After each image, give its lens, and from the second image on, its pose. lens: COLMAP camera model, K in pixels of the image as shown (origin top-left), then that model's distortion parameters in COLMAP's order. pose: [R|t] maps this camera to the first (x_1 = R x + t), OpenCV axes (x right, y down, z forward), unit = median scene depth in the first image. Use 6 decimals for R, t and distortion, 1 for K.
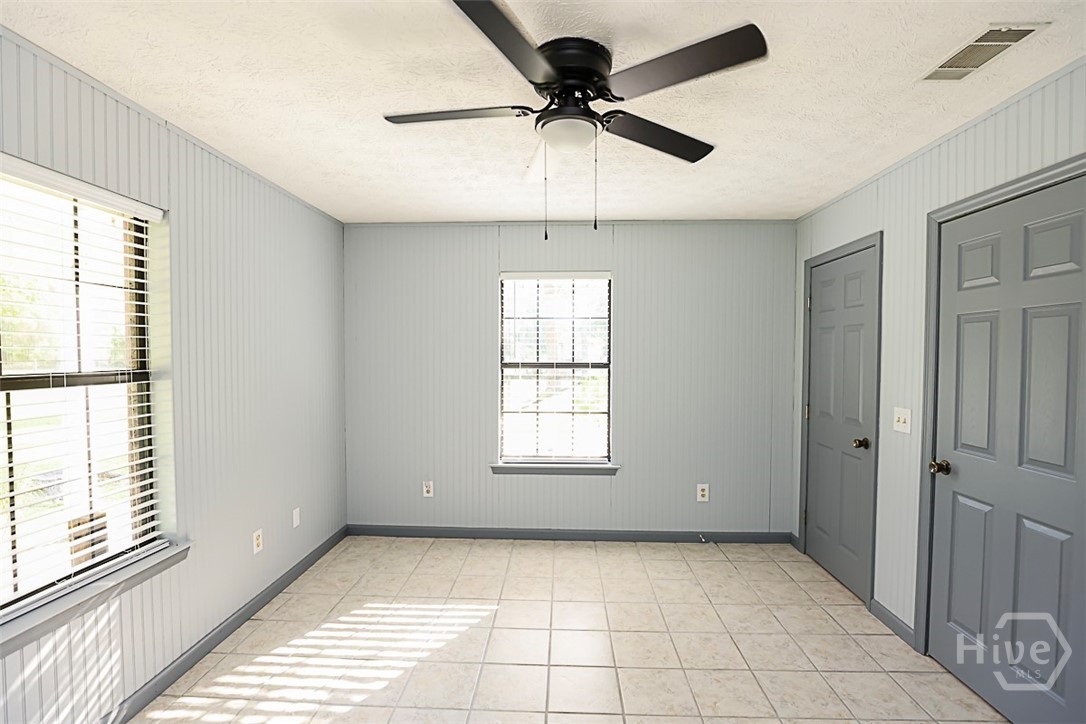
lens RADIAL K [[496.5, 0, 545.8], [0, 496.5, 365.5], [0, 0, 1]] dist [-0.034297, 0.005319]
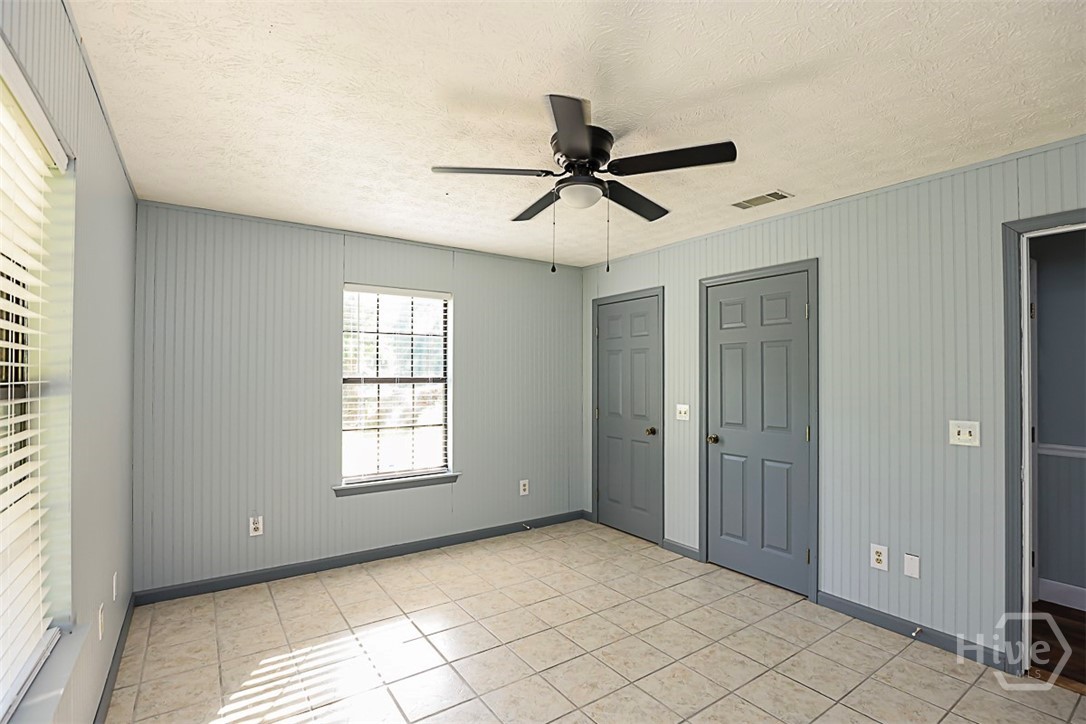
lens RADIAL K [[496.5, 0, 543.9], [0, 496.5, 364.2], [0, 0, 1]] dist [-0.034297, 0.005319]
pose [[0.800485, 0.012668, 0.599218, -0.389964], [0.015061, 0.999036, -0.041241, 0.014336], [-0.599163, 0.042038, 0.799523, 0.016533]]
